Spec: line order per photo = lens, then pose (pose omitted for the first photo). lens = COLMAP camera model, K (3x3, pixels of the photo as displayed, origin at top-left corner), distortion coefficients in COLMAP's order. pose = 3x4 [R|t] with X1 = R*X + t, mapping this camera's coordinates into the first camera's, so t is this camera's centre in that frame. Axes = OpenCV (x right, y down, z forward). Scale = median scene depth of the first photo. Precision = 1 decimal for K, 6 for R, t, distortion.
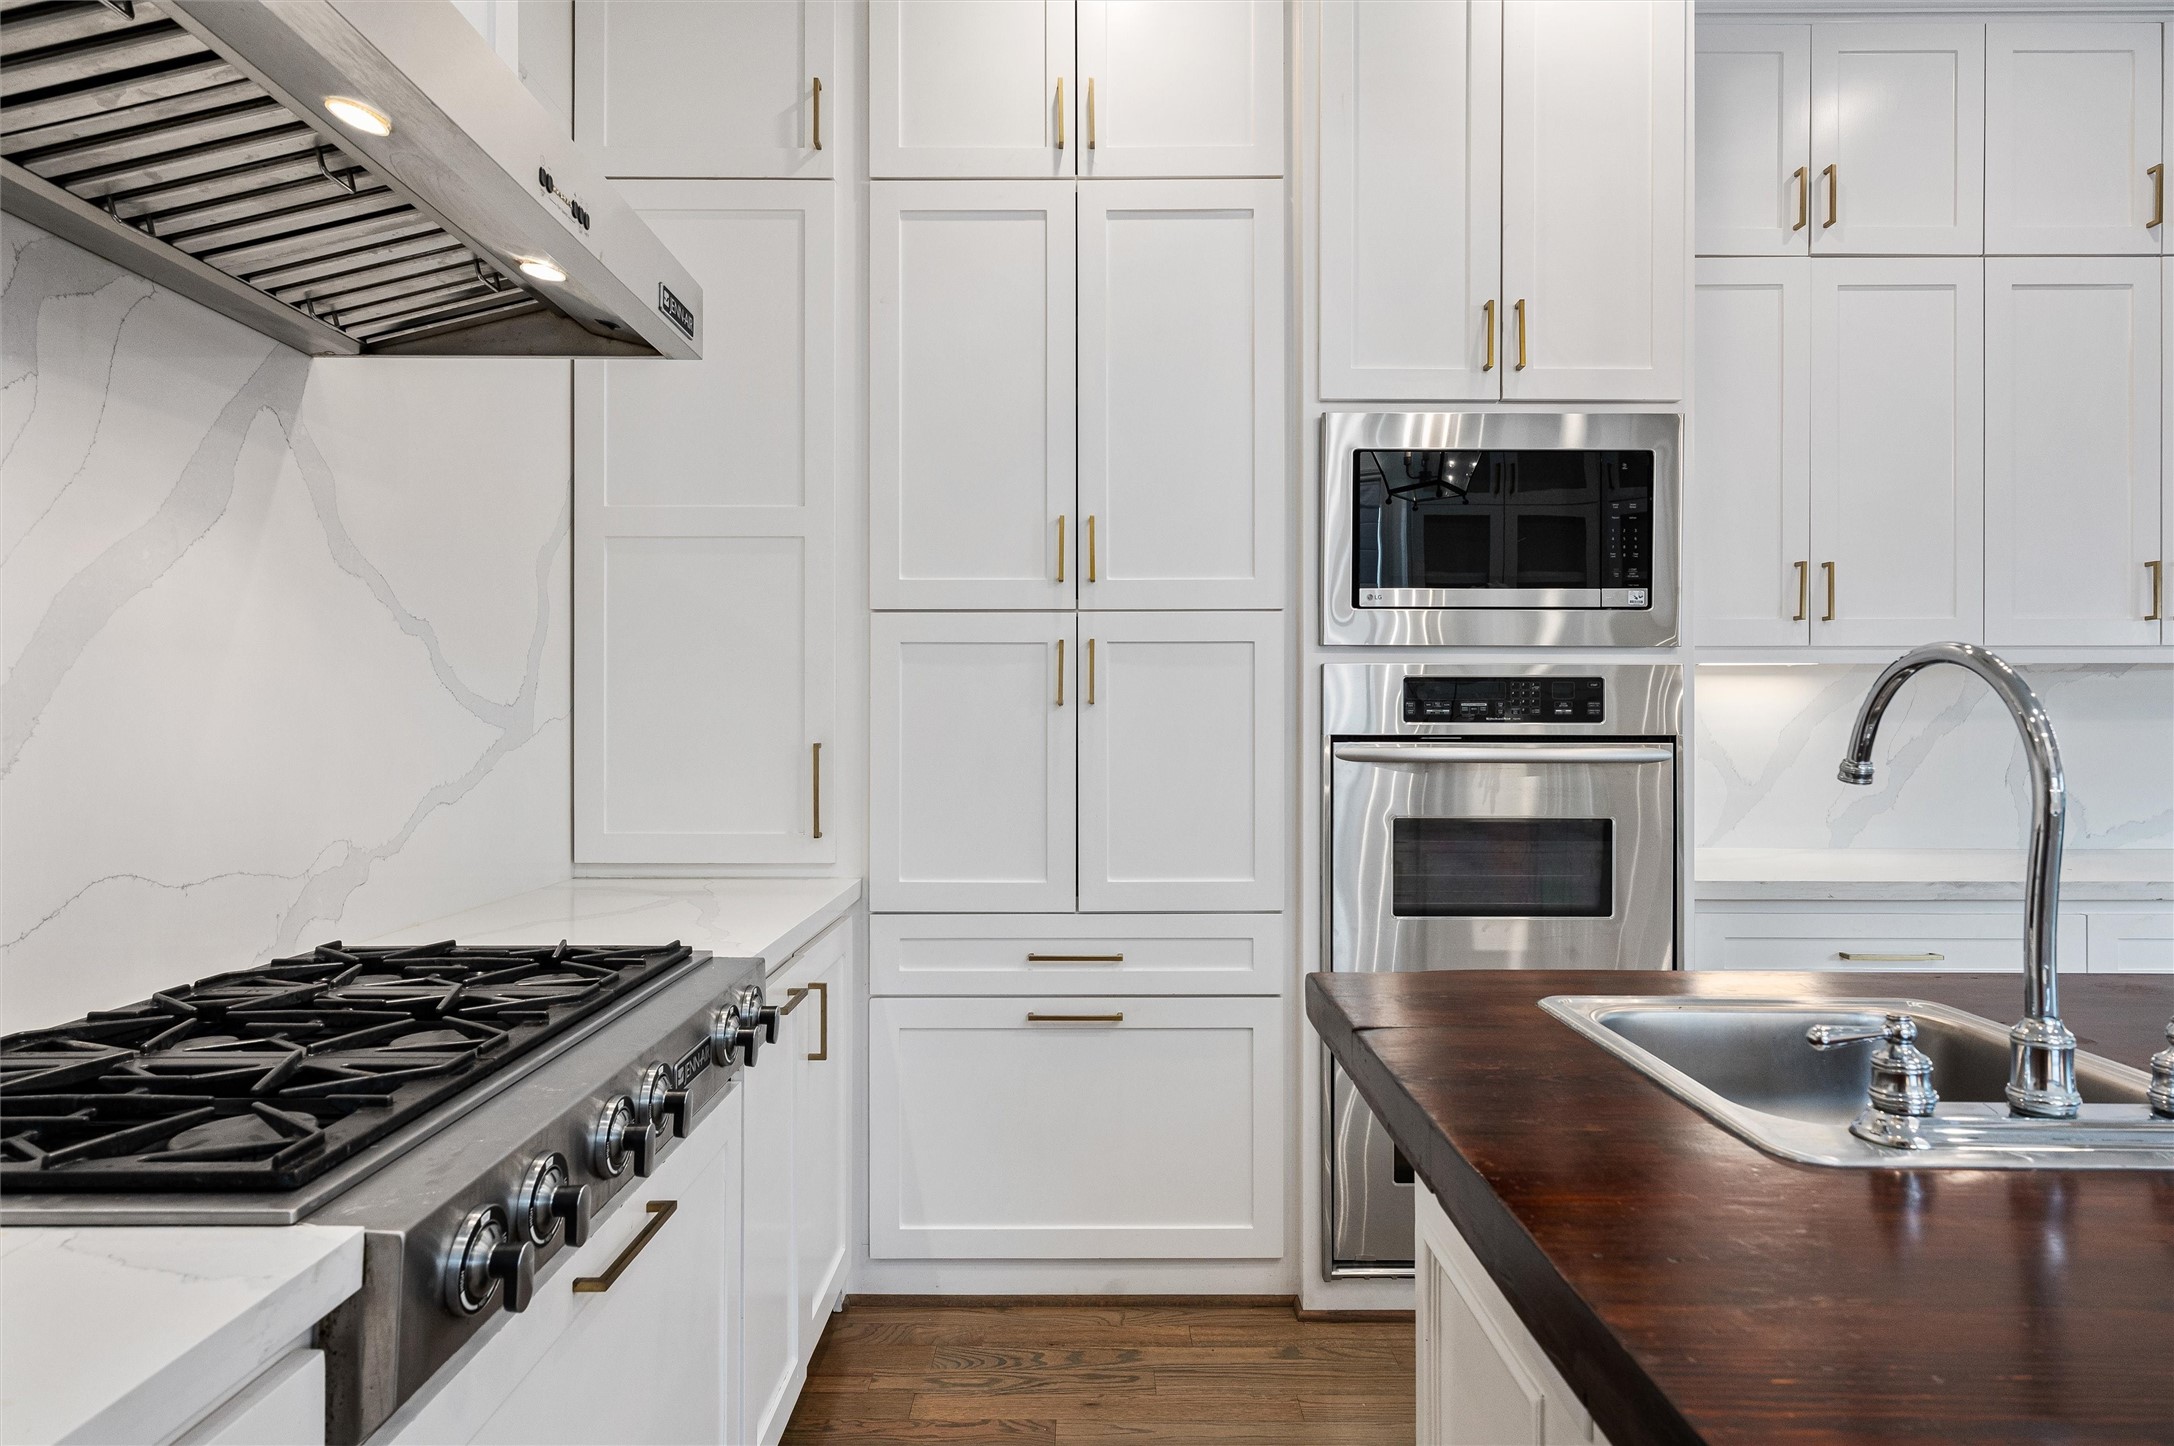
lens RADIAL K [[1065.2, 0, 1083.7], [0, 1065.2, 714.8], [0, 0, 1]] dist [-0.000818, -0.000089]
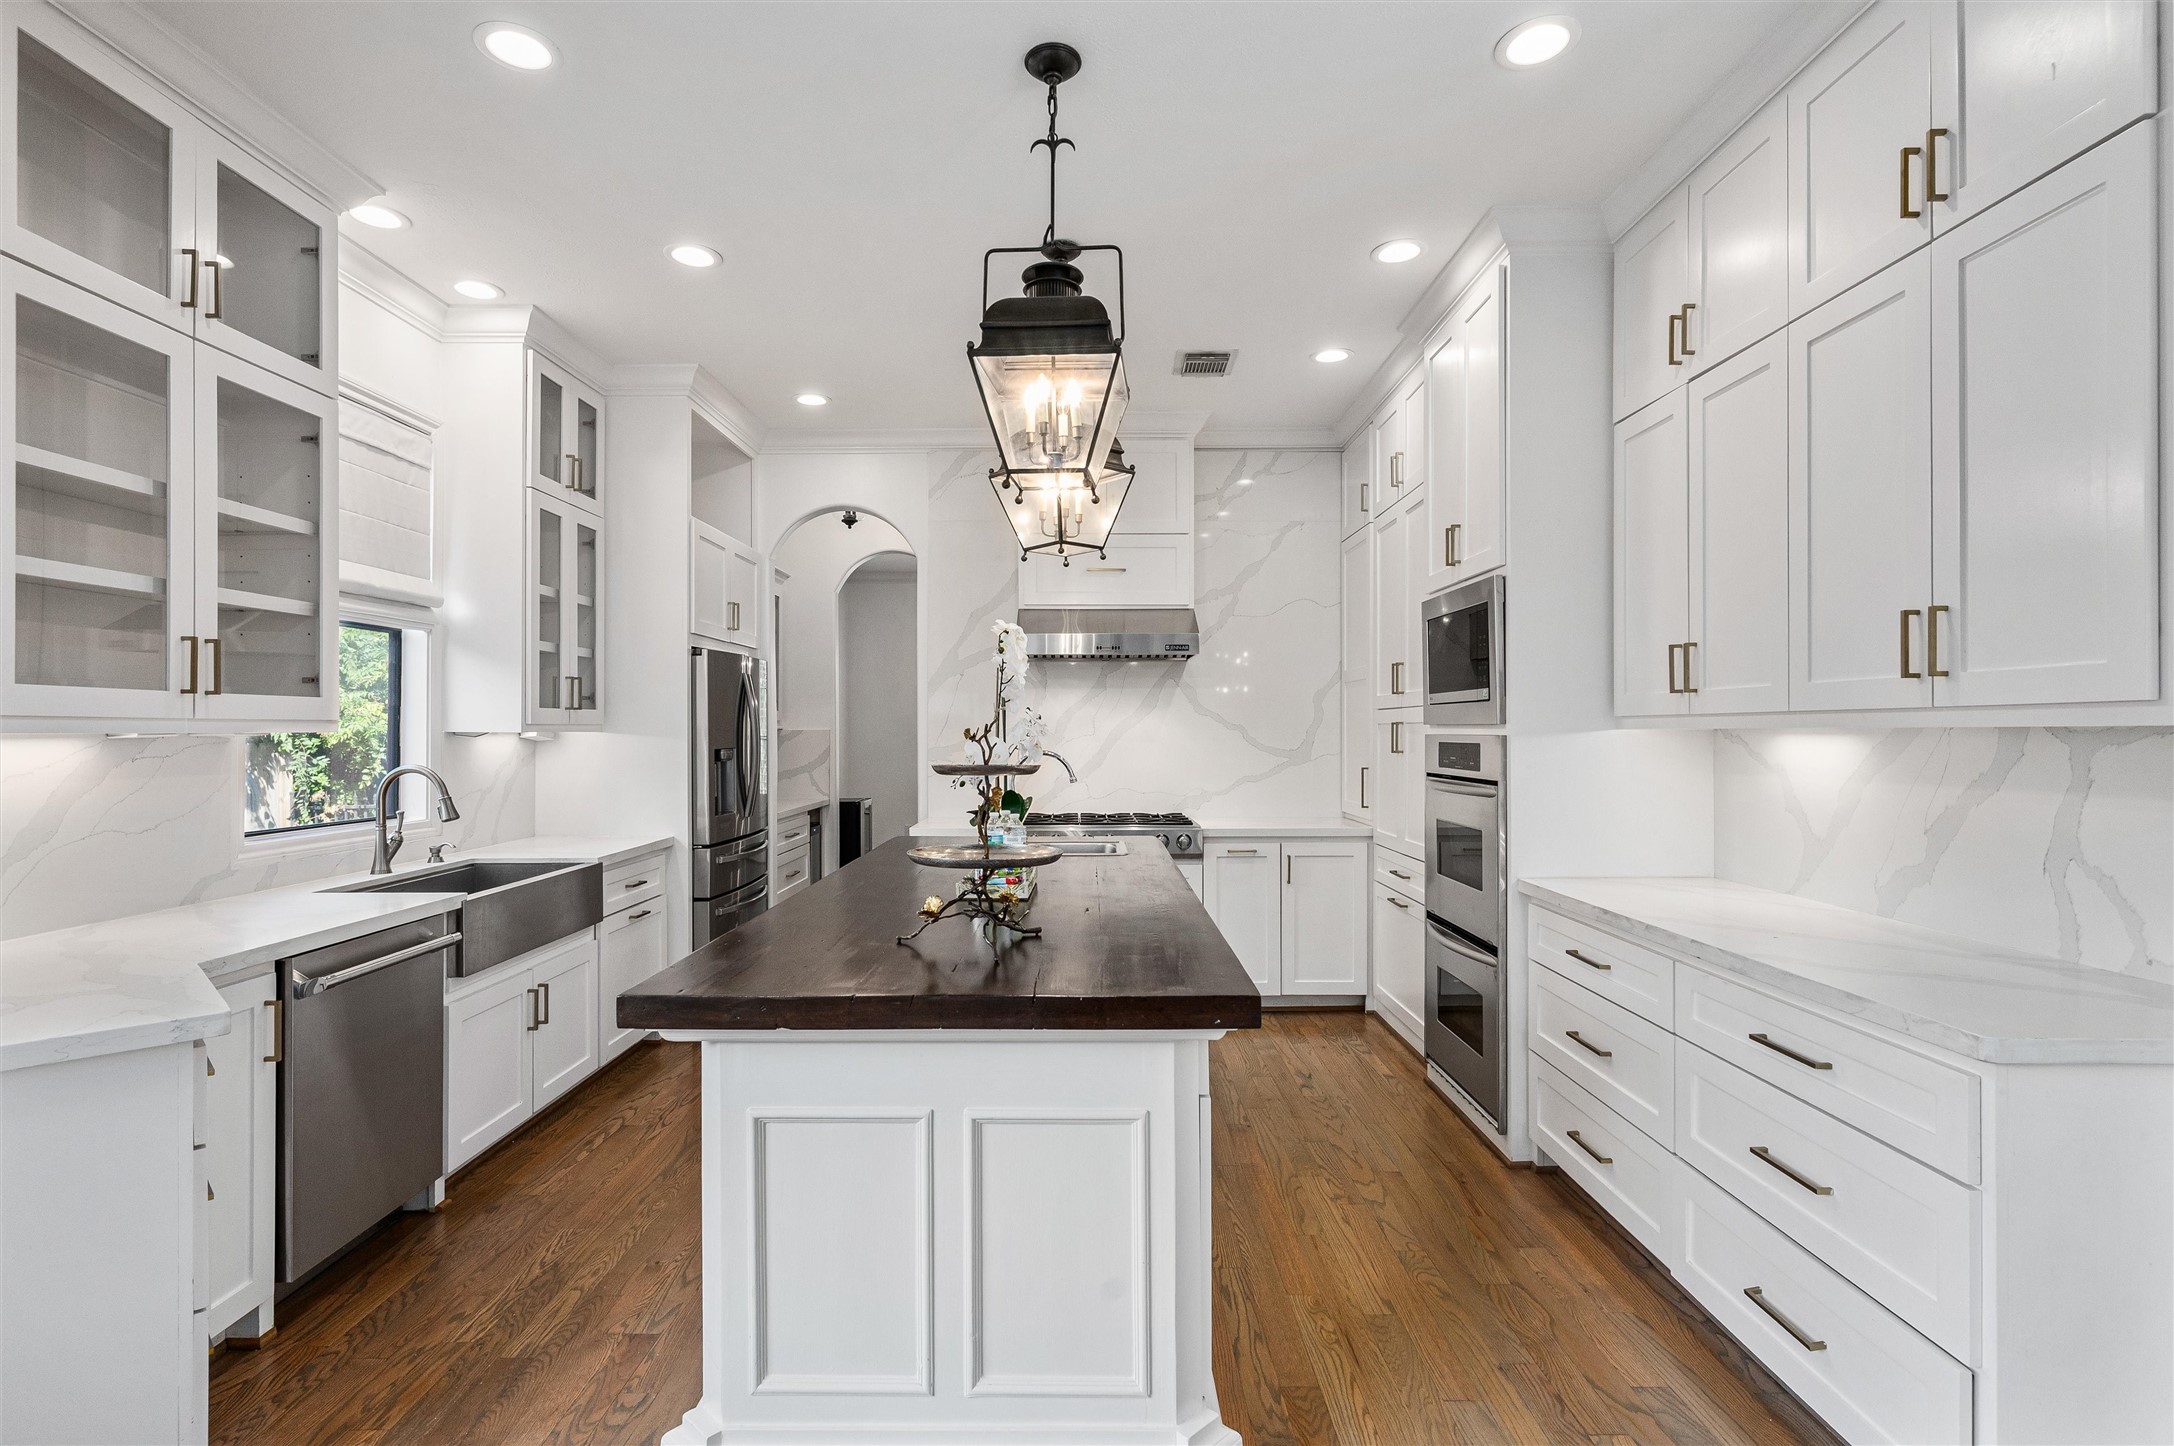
lens RADIAL K [[1065.2, 0, 1085.9], [0, 1065.2, 725.3], [0, 0, 1]] dist [-0.000818, -0.000089]
pose [[0.007524, -0.003761, -0.999965, 2.136625], [-0.009640, 0.999946, -0.003834, -0.049964], [0.999925, 0.009668, 0.007487, 0.380826]]
